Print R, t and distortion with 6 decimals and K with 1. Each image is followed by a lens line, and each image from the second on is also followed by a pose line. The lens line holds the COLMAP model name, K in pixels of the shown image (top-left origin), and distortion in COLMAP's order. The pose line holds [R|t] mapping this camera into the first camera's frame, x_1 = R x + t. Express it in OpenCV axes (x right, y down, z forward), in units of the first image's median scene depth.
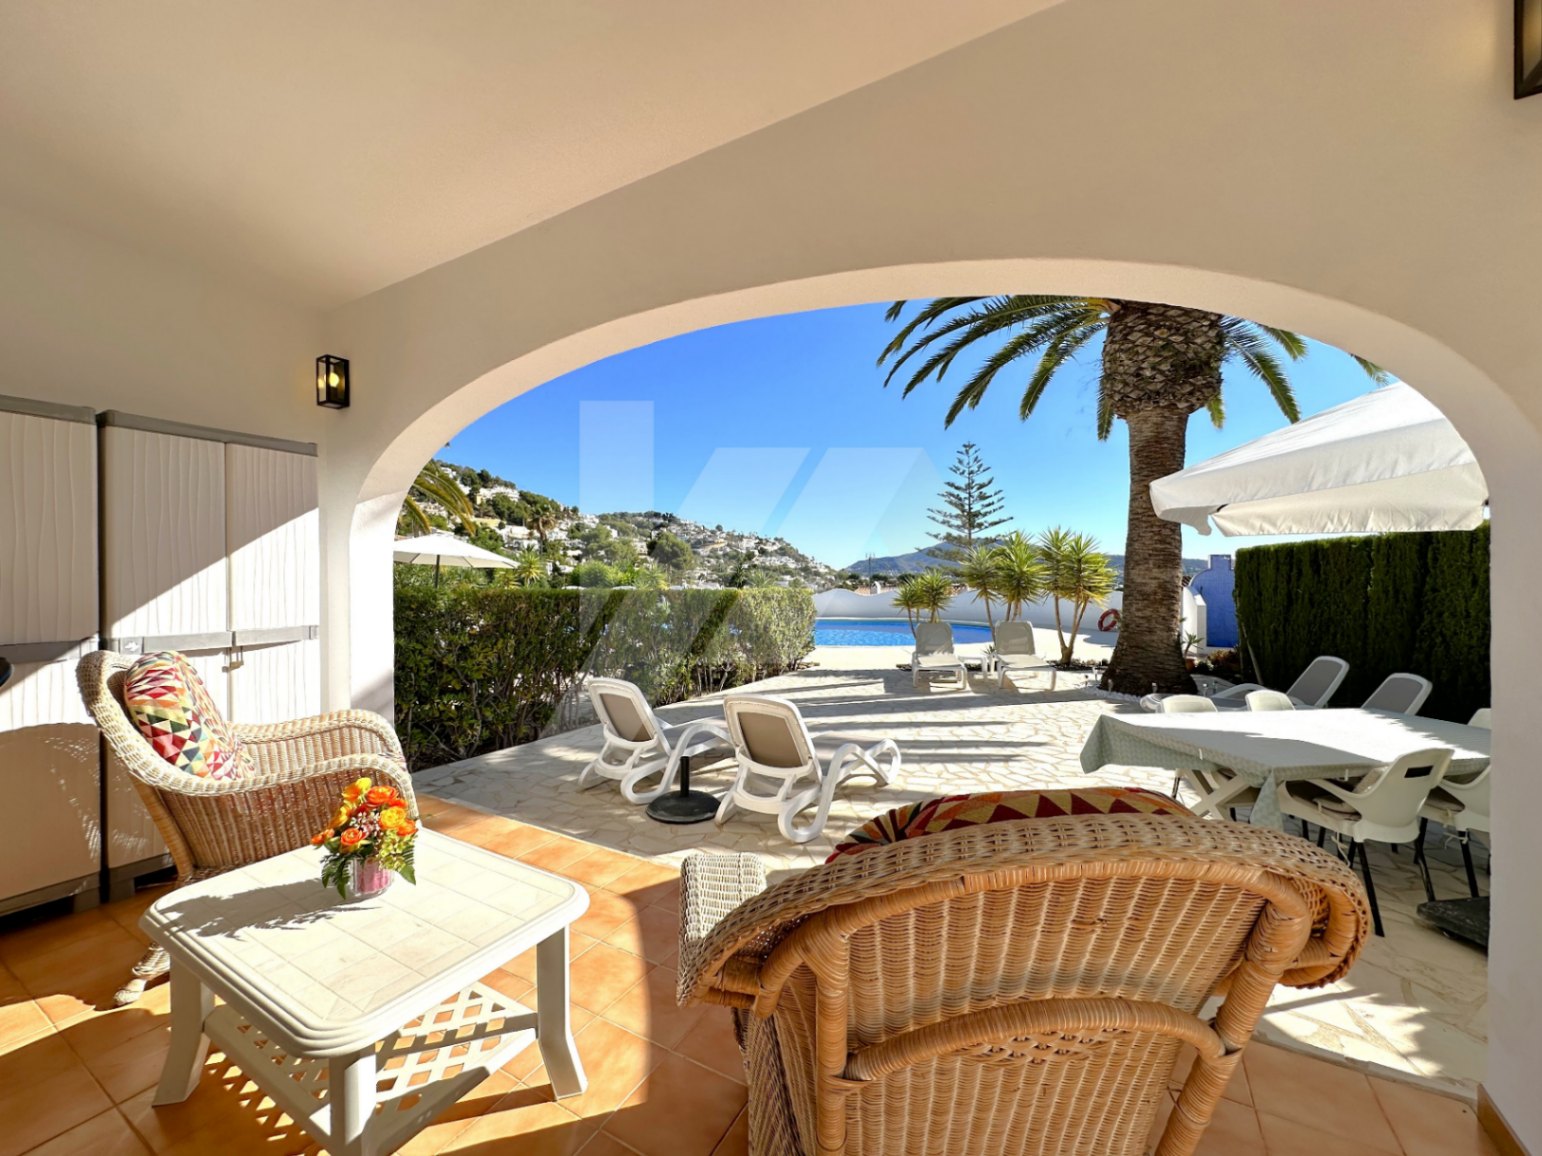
lens RADIAL K [[618.0, 0, 771.0], [0, 618.0, 578.0], [0, 0, 1]] dist [-0.001157, 0.000088]
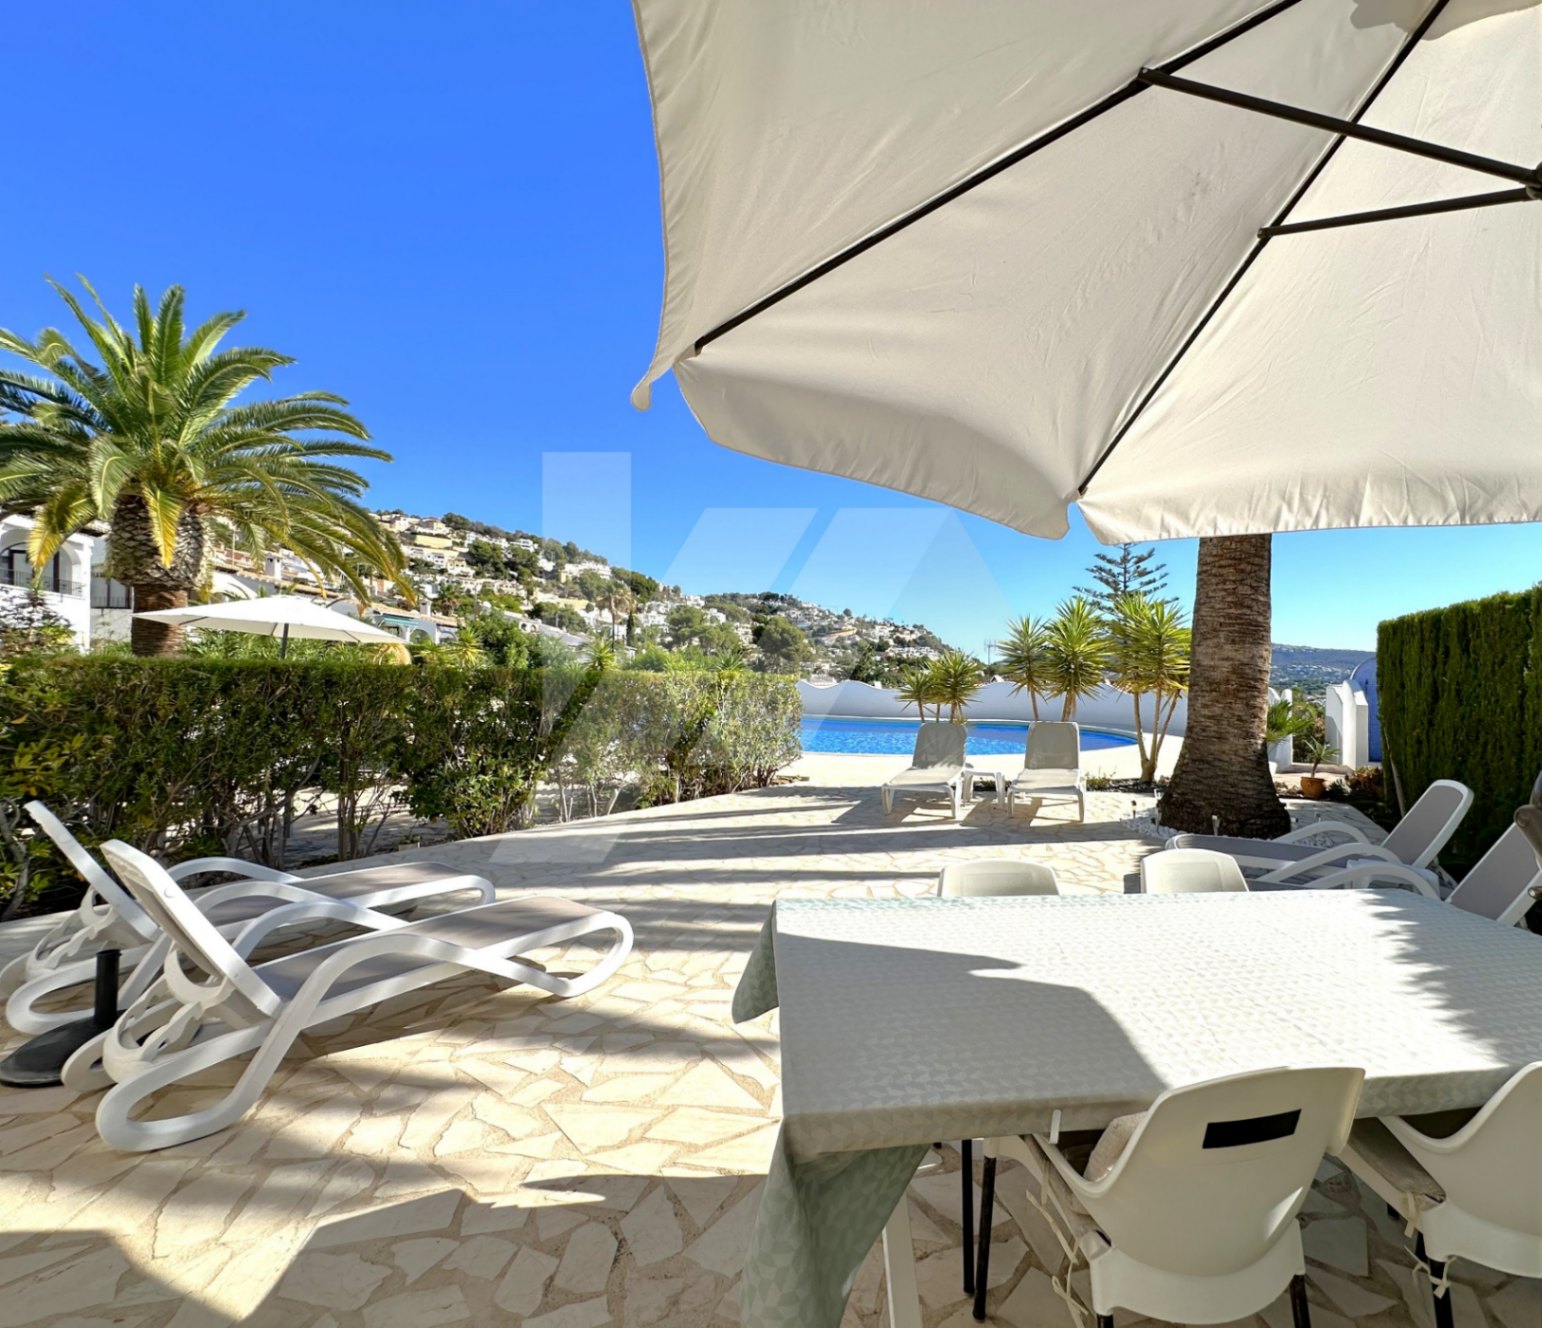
lens RADIAL K [[736.6, 0, 885.6], [0, 736.6, 664.2], [0, 0, 1]] dist [-0.003279, -0.000229]
pose [[0.999386, 0.009473, -0.033727, 0.150999], [-0.009867, 0.999885, -0.011519, 0.010447], [0.033614, 0.011845, 0.999365, 0.101946]]
